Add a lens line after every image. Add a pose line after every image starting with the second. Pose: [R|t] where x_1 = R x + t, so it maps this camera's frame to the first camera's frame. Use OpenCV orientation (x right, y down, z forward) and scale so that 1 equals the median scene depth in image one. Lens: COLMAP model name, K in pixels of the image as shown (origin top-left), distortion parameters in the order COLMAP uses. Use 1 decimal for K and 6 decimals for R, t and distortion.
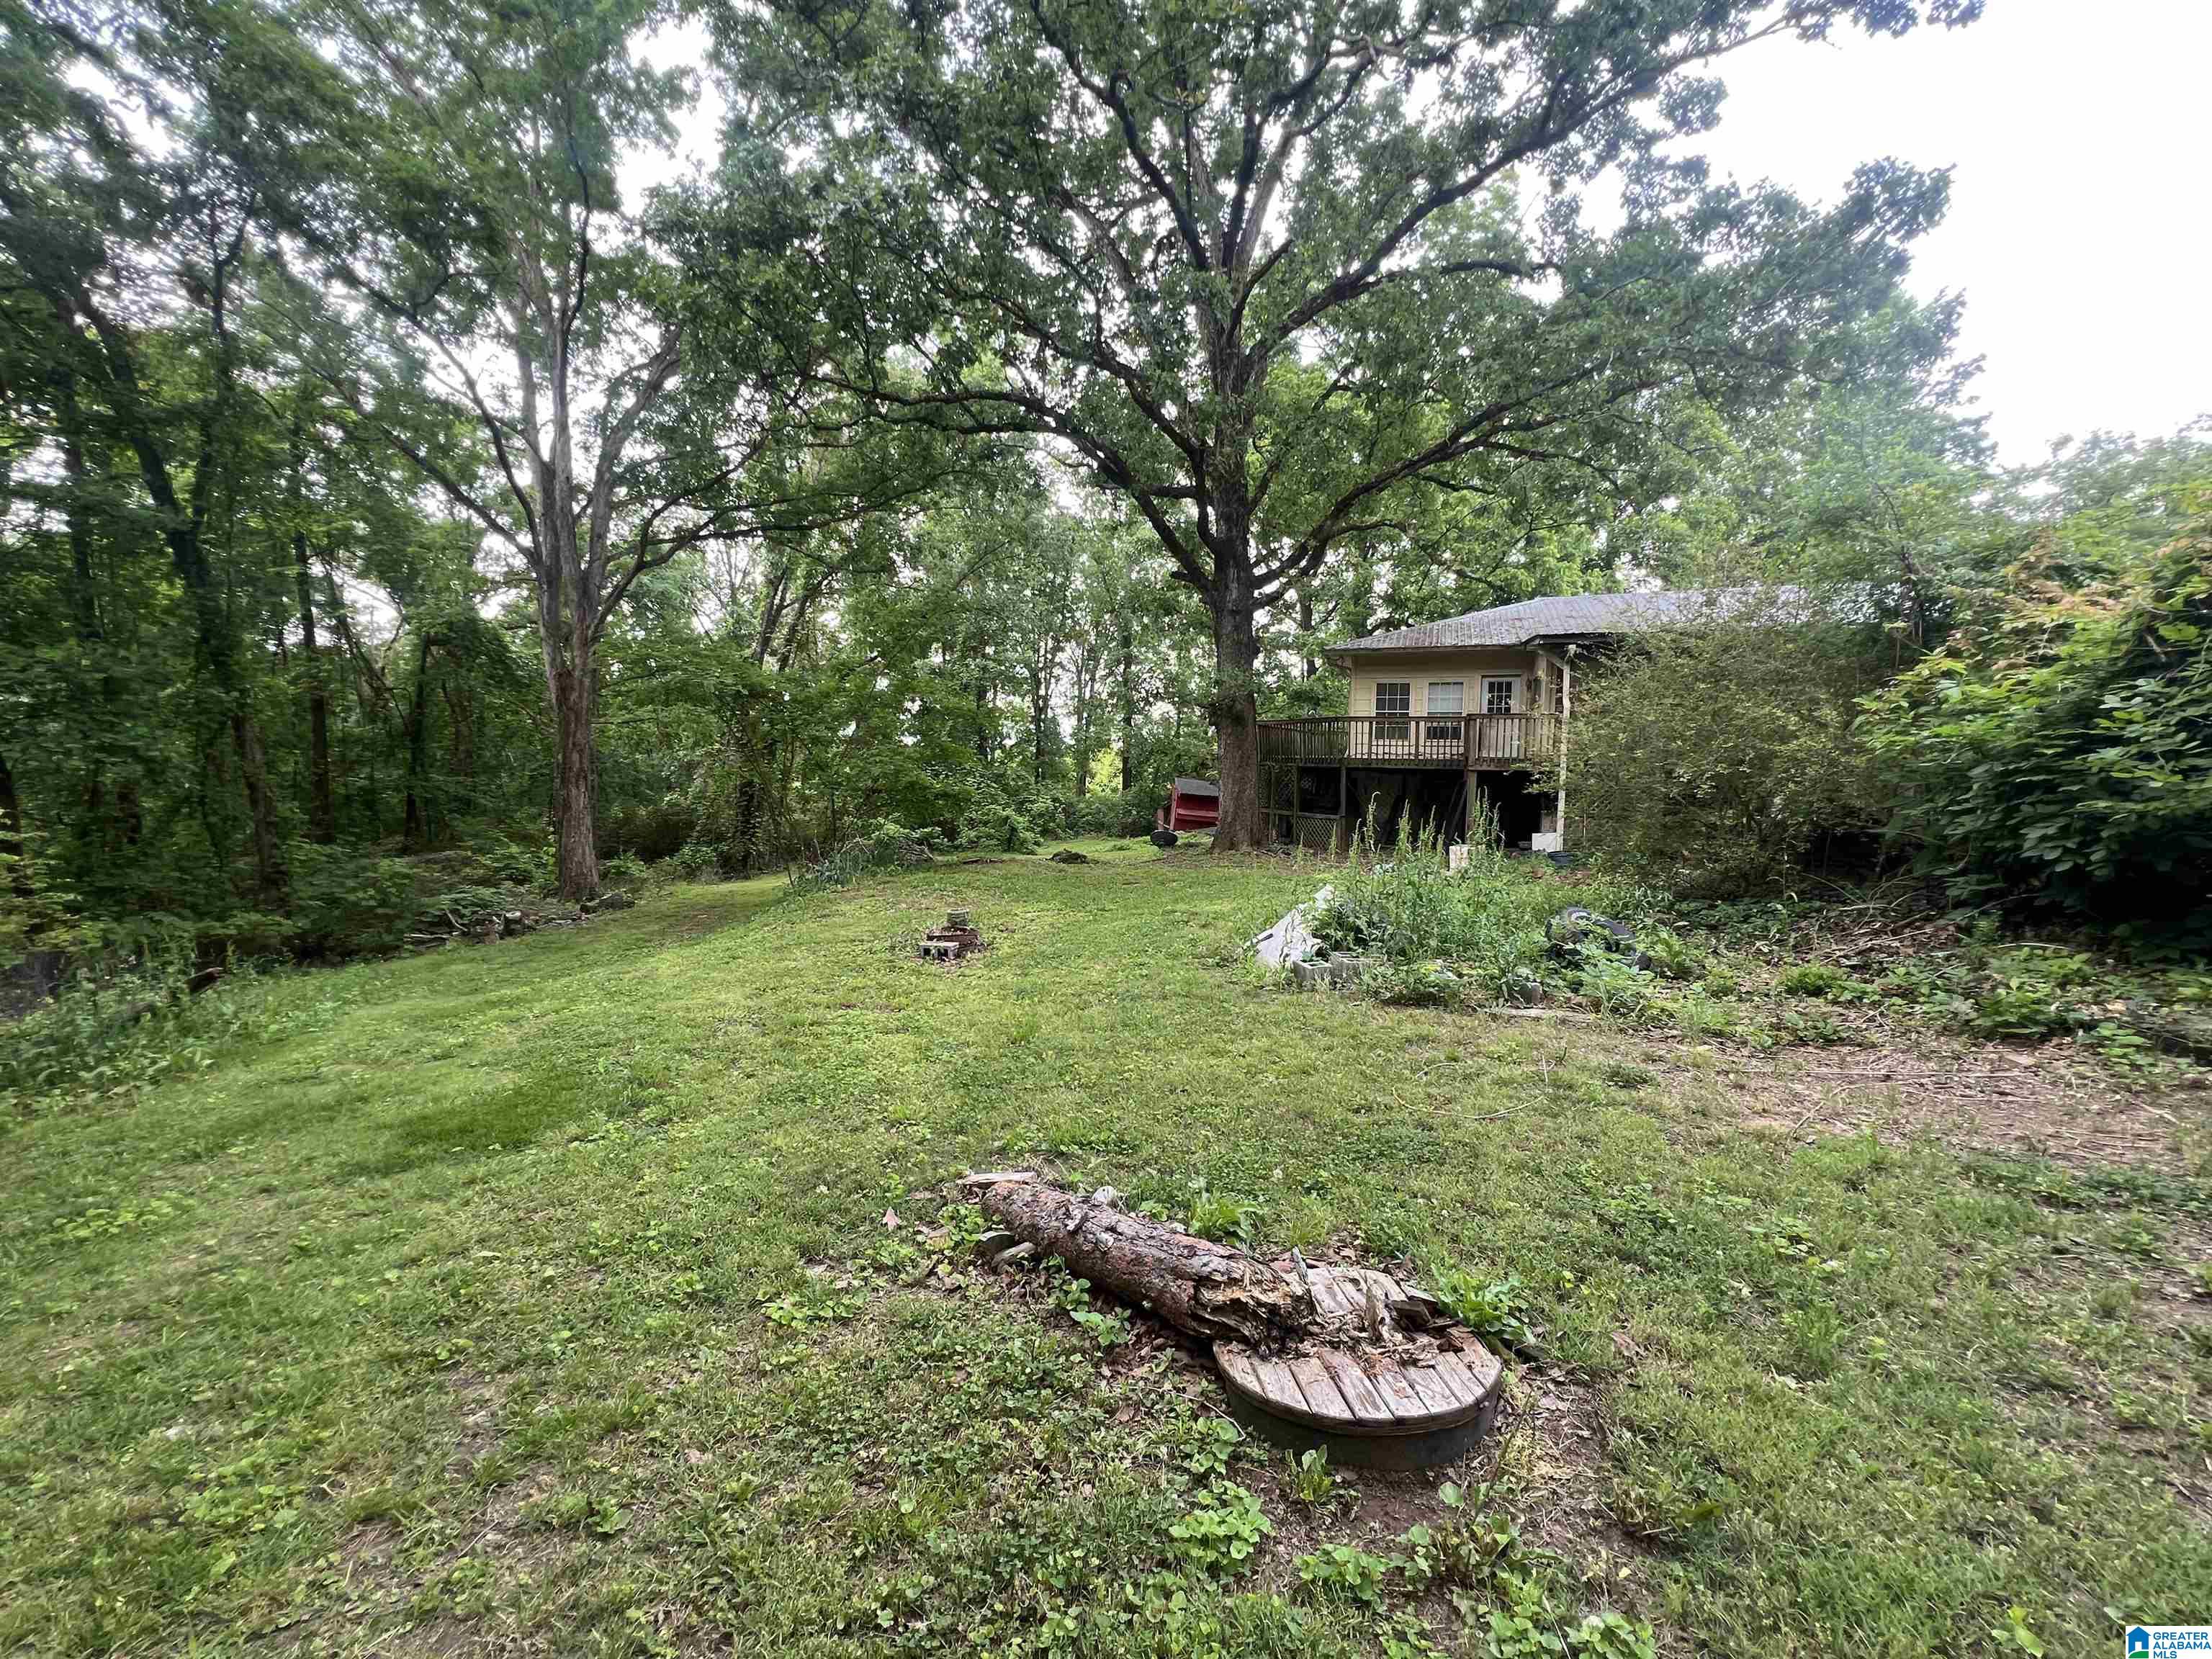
lens RADIAL K [[890.6, 0, 1094.6], [0, 890.6, 824.4], [0, 0, 1]] dist [0.000008, -0.000438]
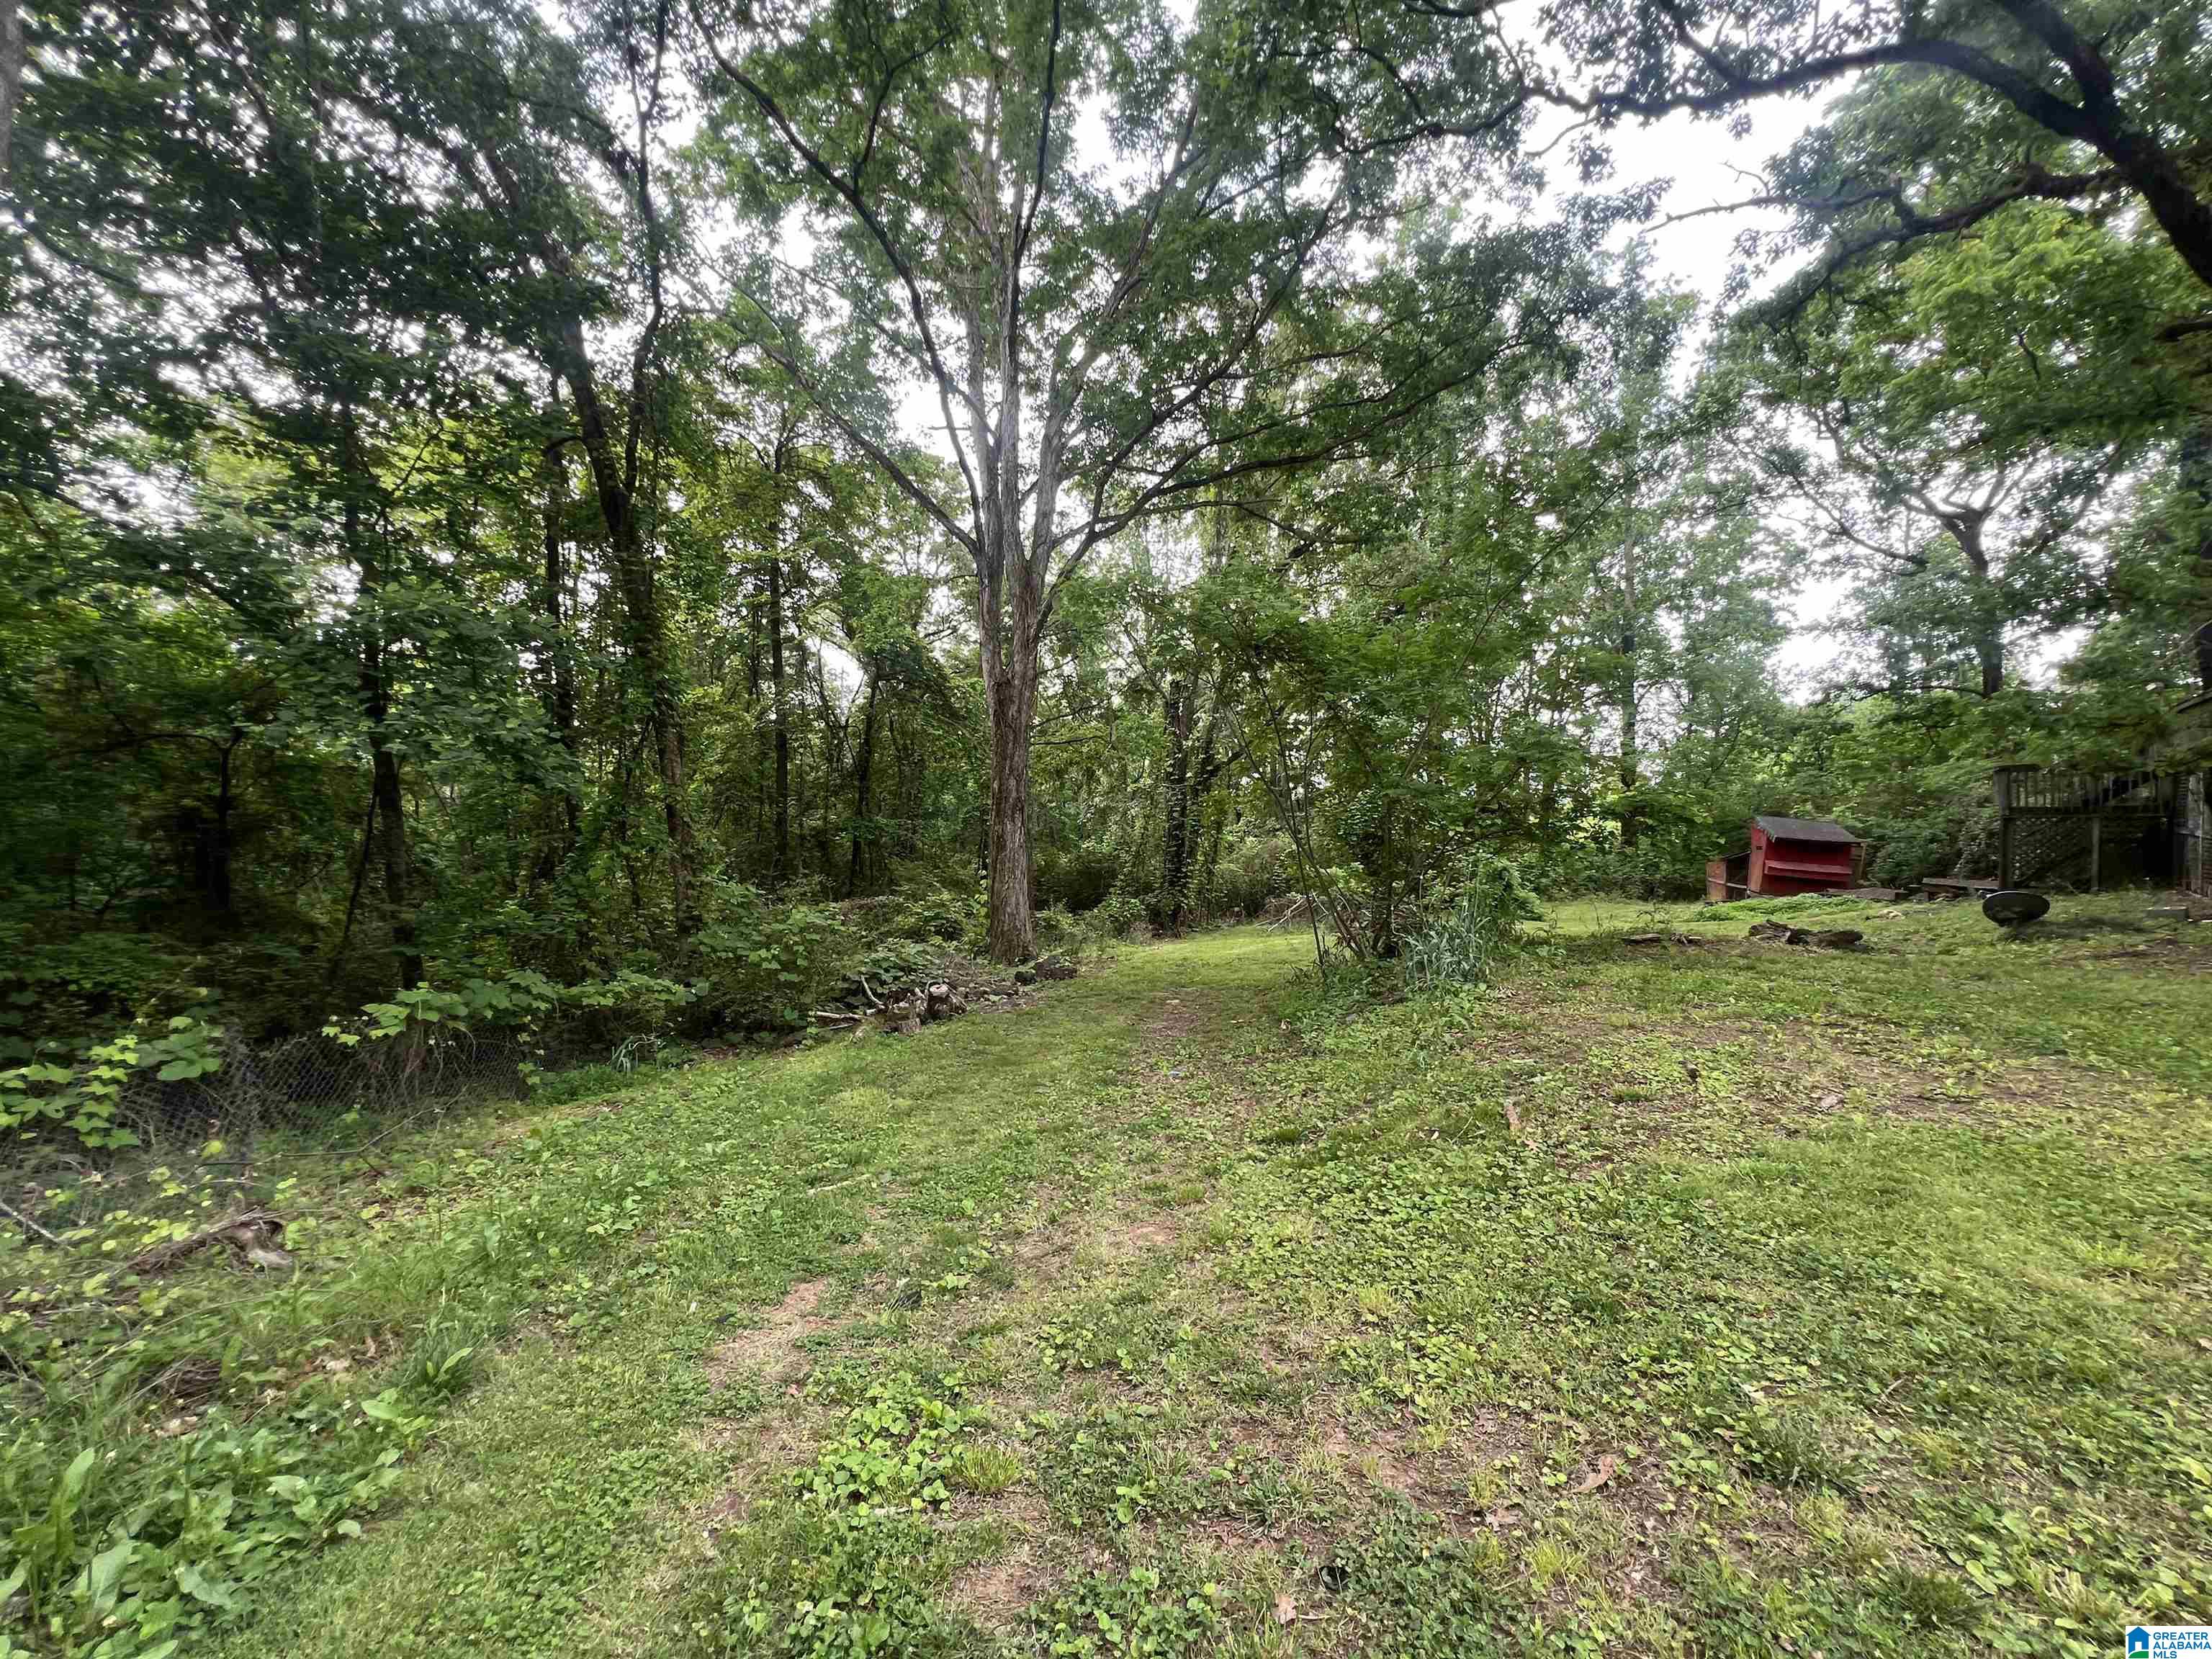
lens RADIAL K [[890.6, 0, 1109.4], [0, 890.6, 829.2], [0, 0, 1]] dist [0.000008, -0.000438]
pose [[0.920897, -0.003426, -0.389790, -0.184150], [-0.018763, 0.998413, -0.053103, 0.006919], [0.389354, 0.056216, 0.919371, 0.289316]]
